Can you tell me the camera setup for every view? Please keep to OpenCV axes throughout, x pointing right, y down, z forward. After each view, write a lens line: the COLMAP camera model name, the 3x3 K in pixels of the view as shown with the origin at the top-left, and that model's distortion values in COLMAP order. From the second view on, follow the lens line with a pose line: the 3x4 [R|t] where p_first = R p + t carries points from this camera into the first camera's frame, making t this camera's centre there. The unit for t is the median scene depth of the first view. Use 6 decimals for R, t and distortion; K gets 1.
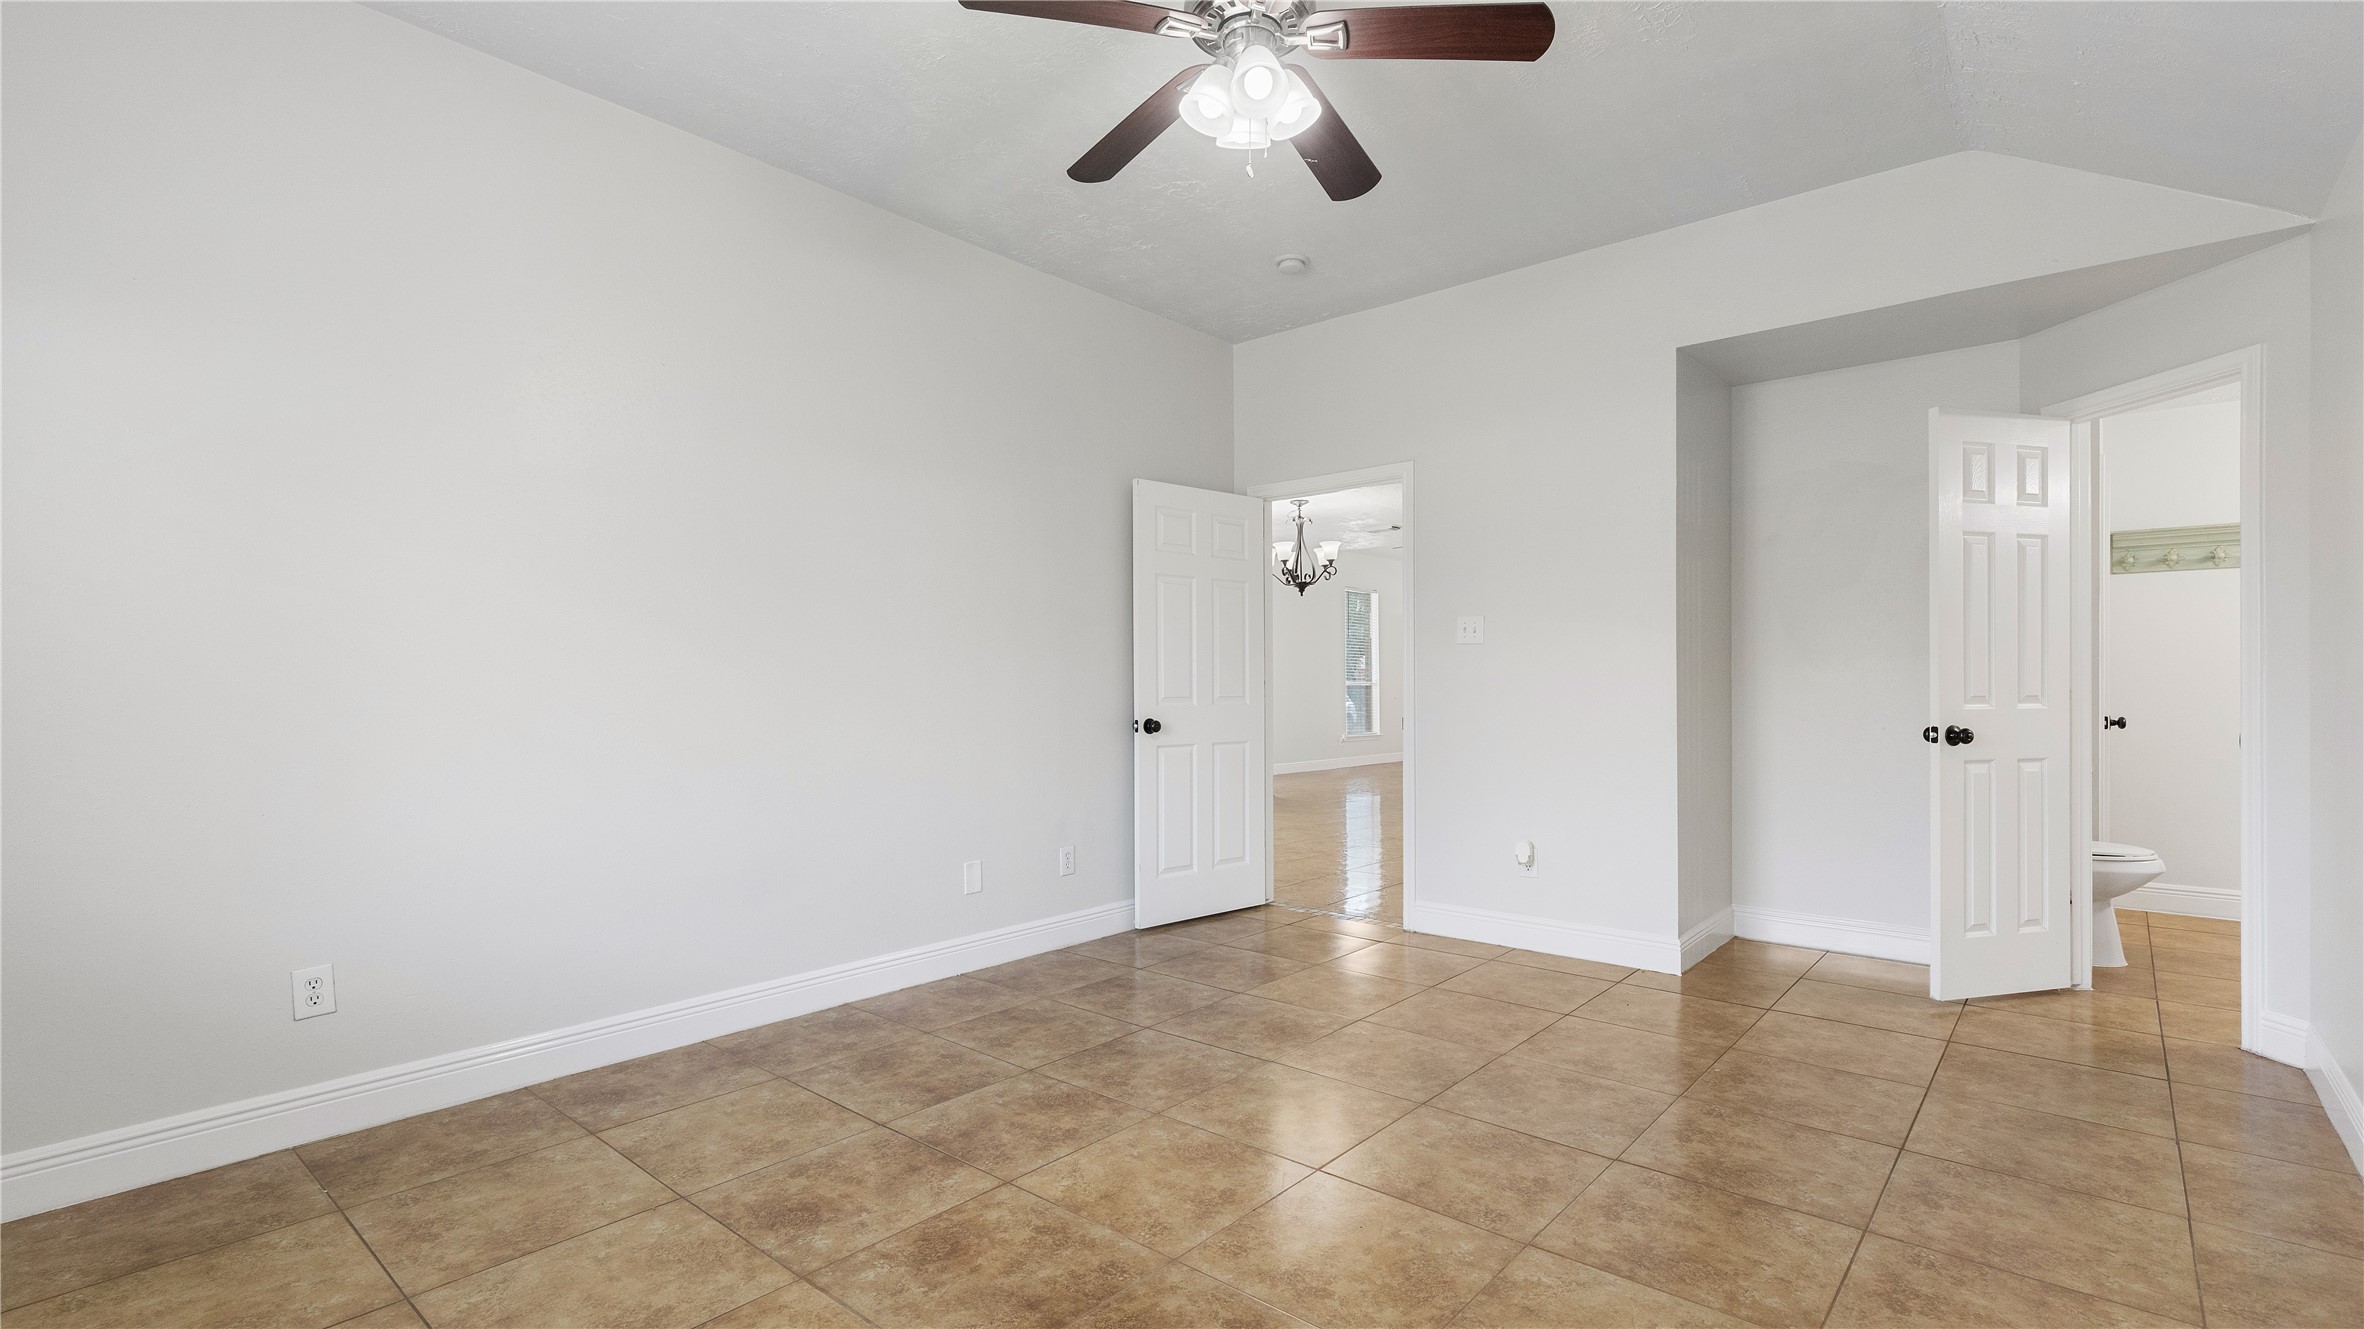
lens RADIAL K [[1081.7, 0, 1178.8], [0, 1081.7, 669.8], [0, 0, 1]] dist [0.010529, 0.000035]
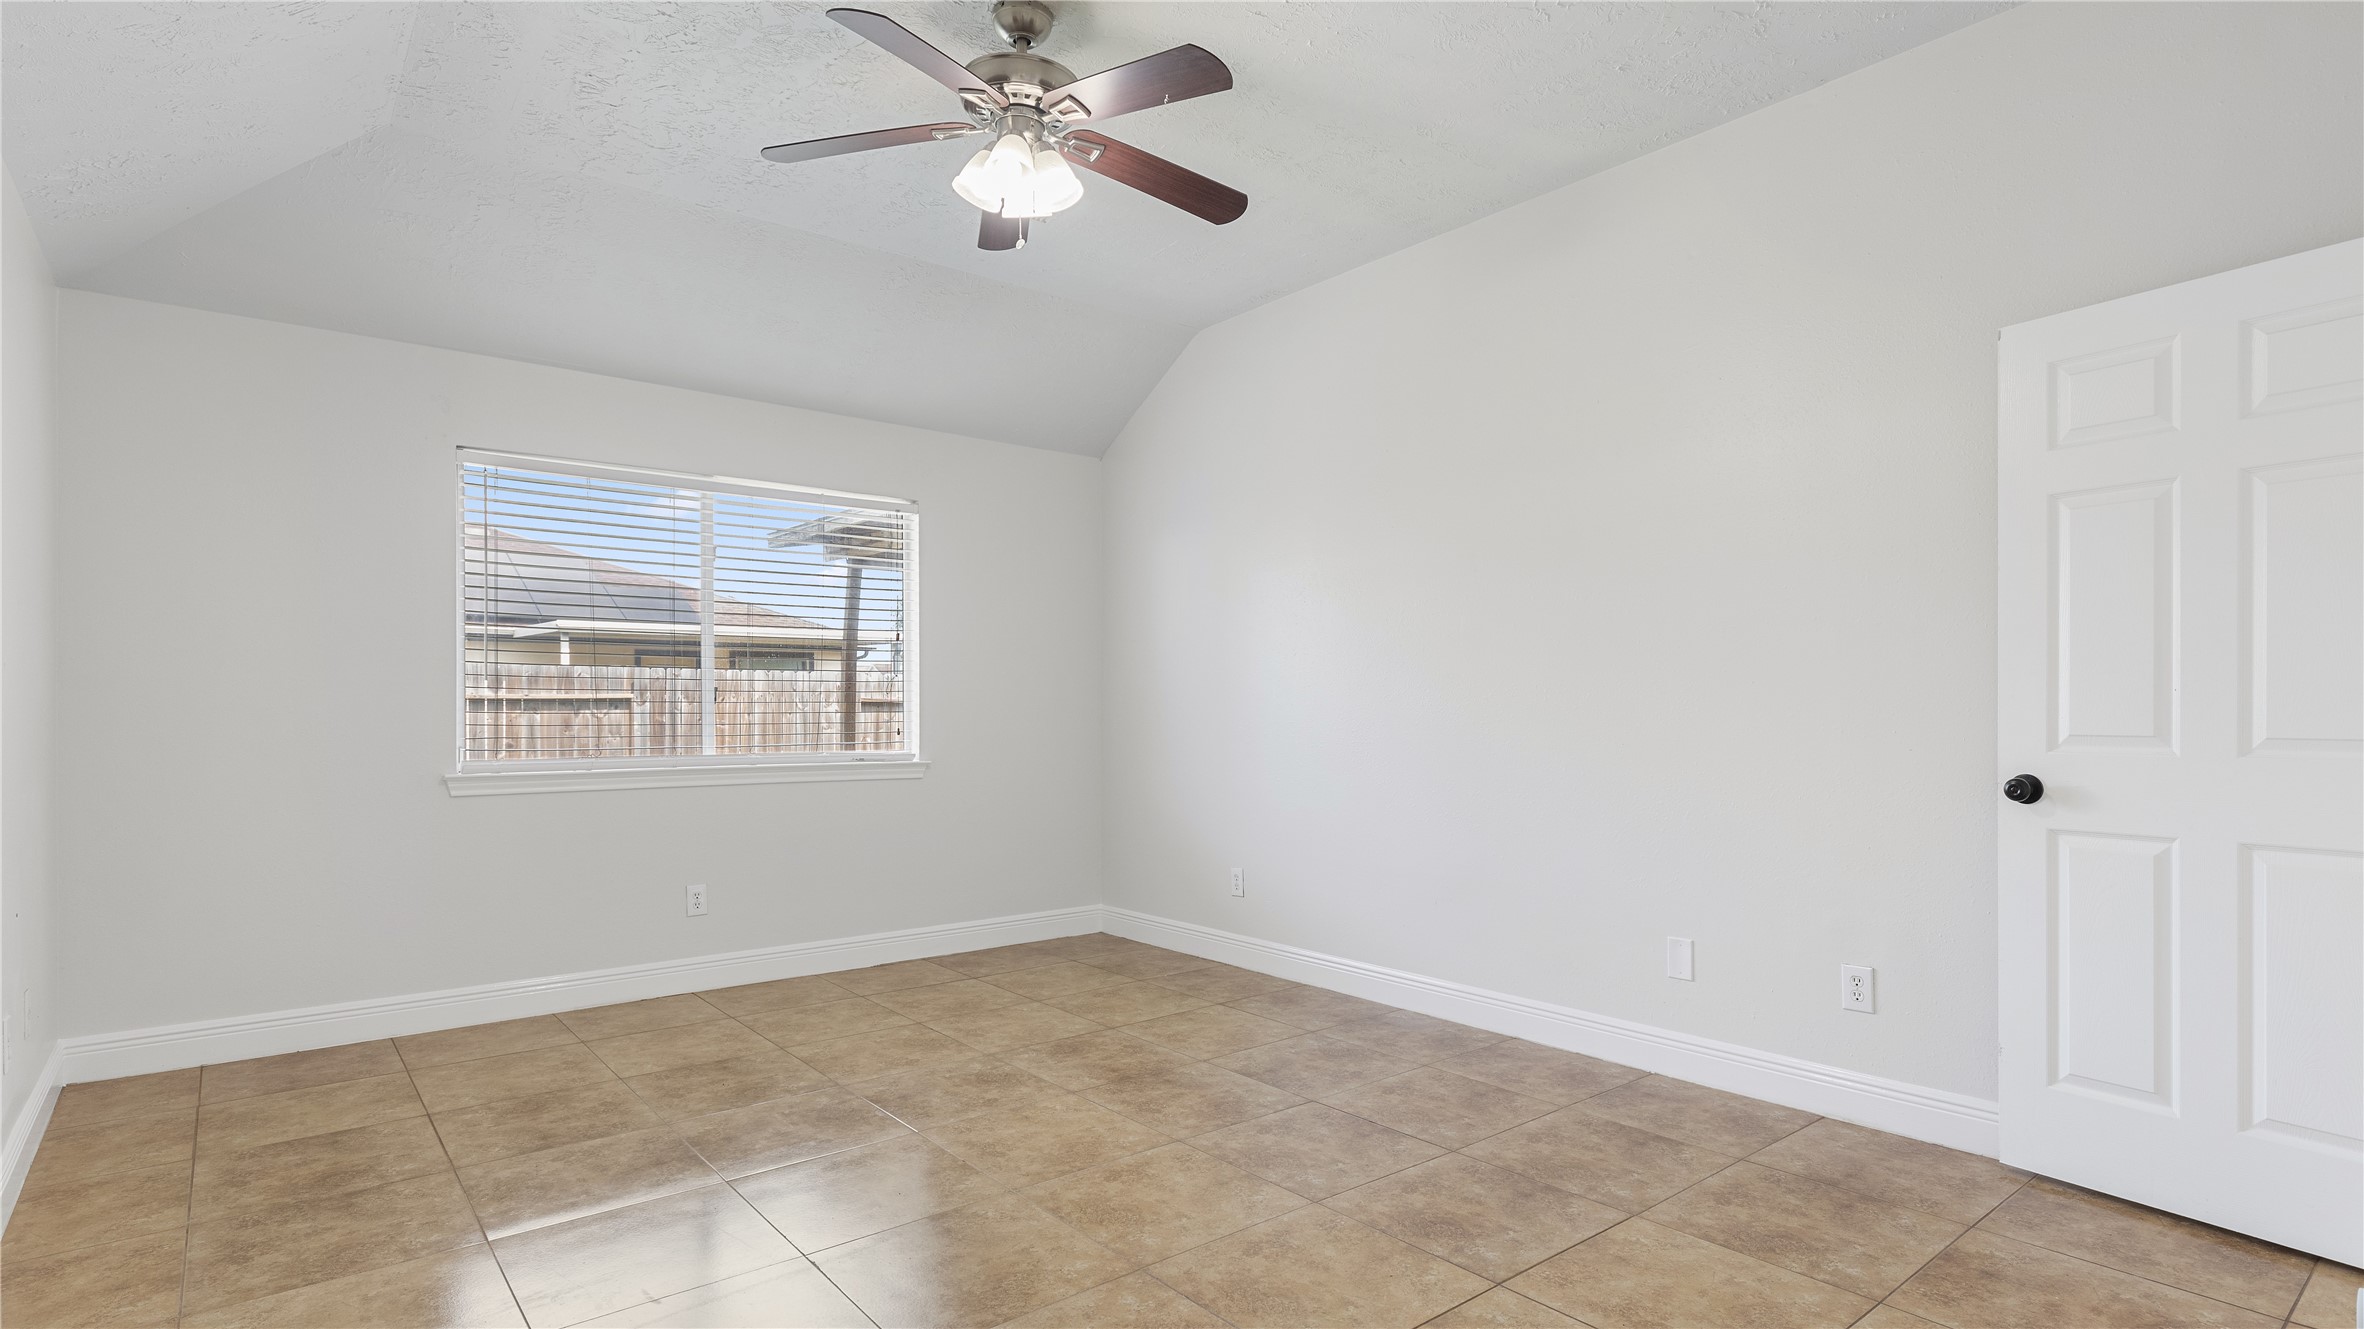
lens RADIAL K [[1187.4, 0, 1192.9], [0, 1187.4, 711.1], [0, 0, 1]] dist [-0.006680, -0.000818]
pose [[-0.178778, 0.006088, -0.983871, 0.931398], [0.013764, 0.999898, 0.003686, 0.010330], [0.983793, -0.012883, -0.178843, 1.079212]]
